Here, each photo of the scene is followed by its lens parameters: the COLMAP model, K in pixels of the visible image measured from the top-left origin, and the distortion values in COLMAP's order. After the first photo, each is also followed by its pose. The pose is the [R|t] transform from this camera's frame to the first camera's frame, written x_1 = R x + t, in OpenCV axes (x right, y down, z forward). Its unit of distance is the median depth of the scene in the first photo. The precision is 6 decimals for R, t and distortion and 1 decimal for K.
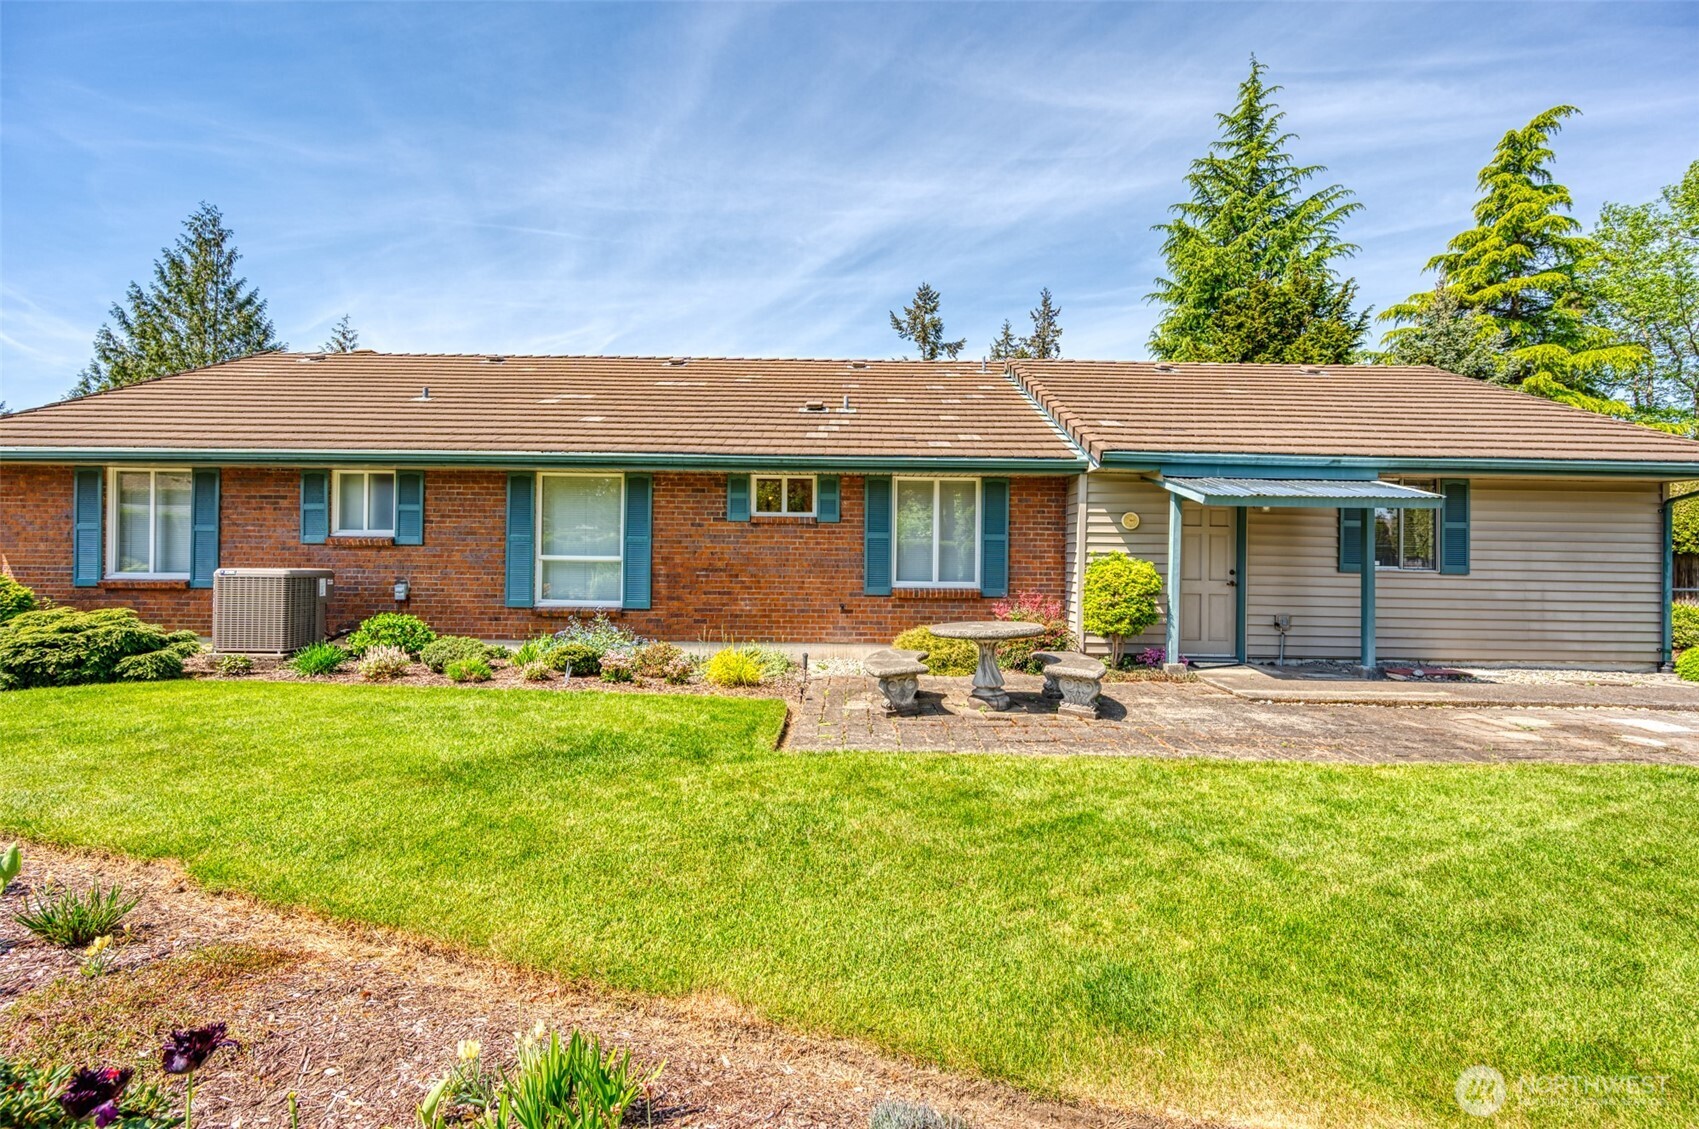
lens RADIAL K [[682.9, 0, 849.5], [0, 682.9, 564.5], [0, 0, 1]] dist [0.000233, -0.004175]
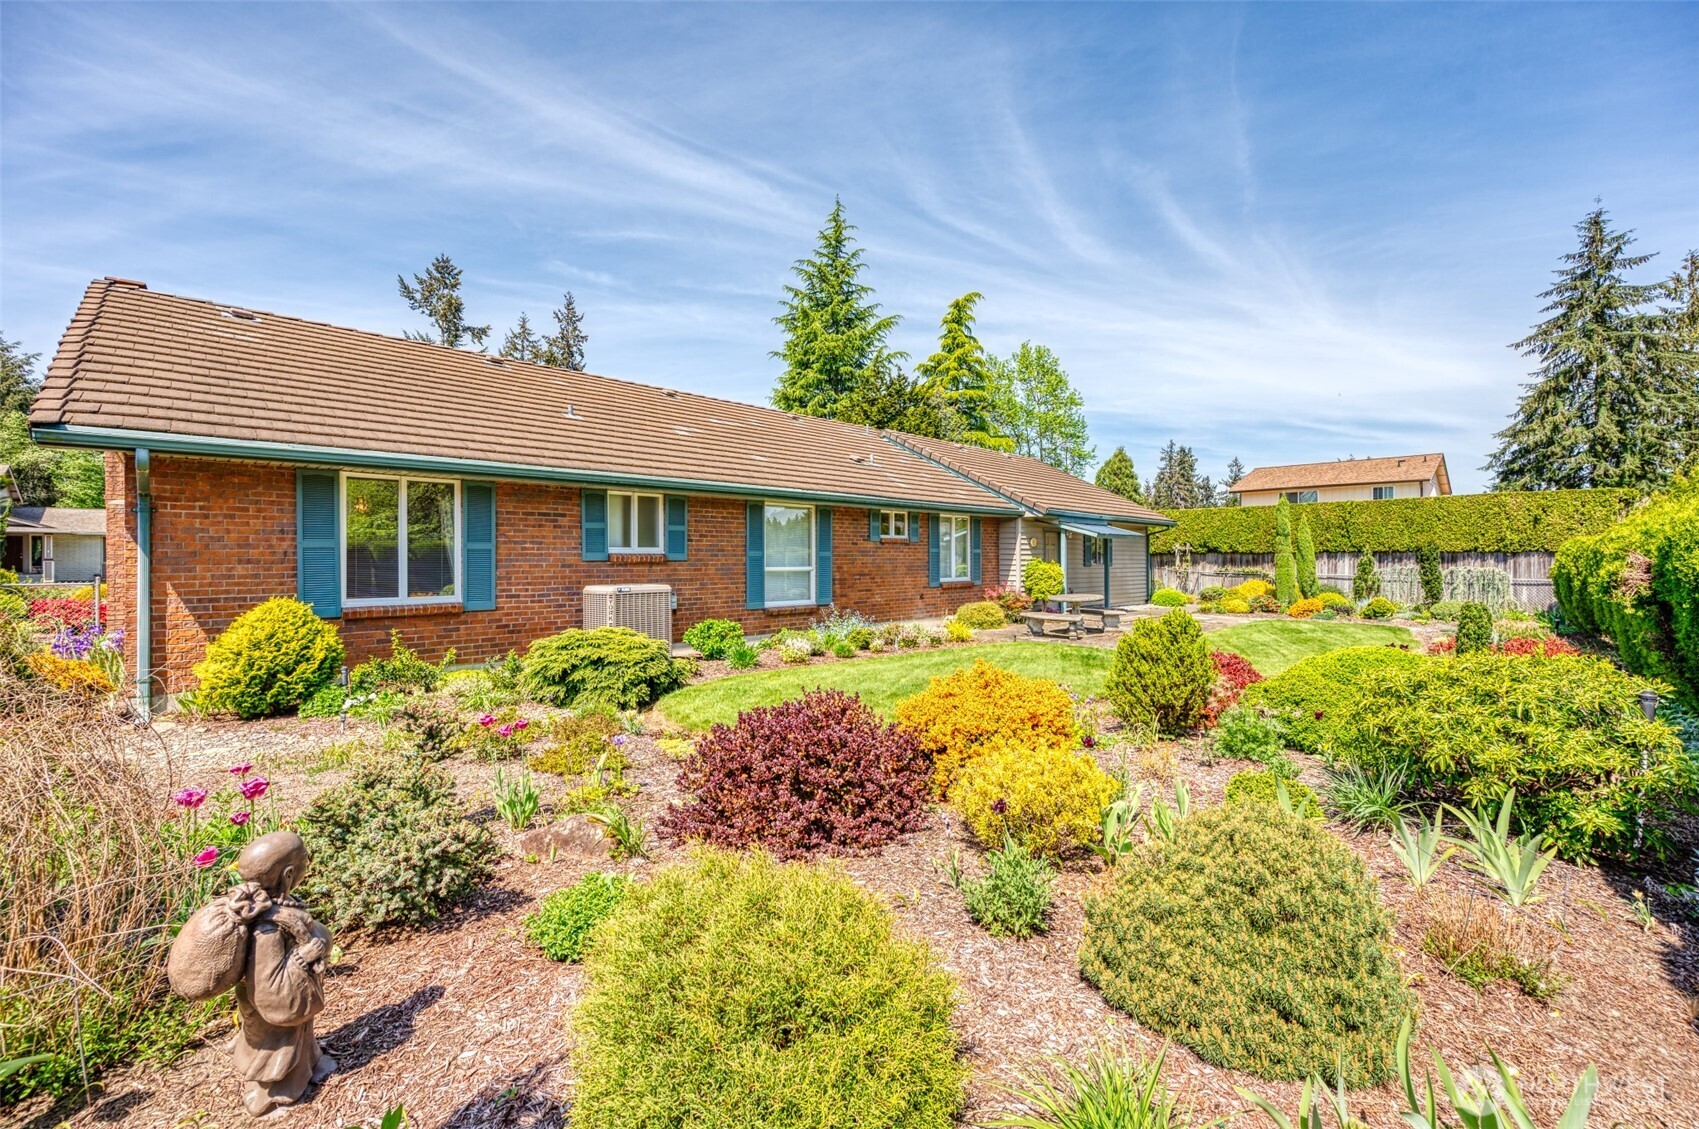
lens RADIAL K [[714.4, 0, 856.2], [0, 714.4, 552.9], [0, 0, 1]] dist [-0.001439, -0.000428]
pose [[0.697628, -0.007875, 0.716417, -0.452112], [0.025164, 0.999592, -0.013517, -0.006212], [-0.716018, 0.027458, 0.697542, -0.017326]]
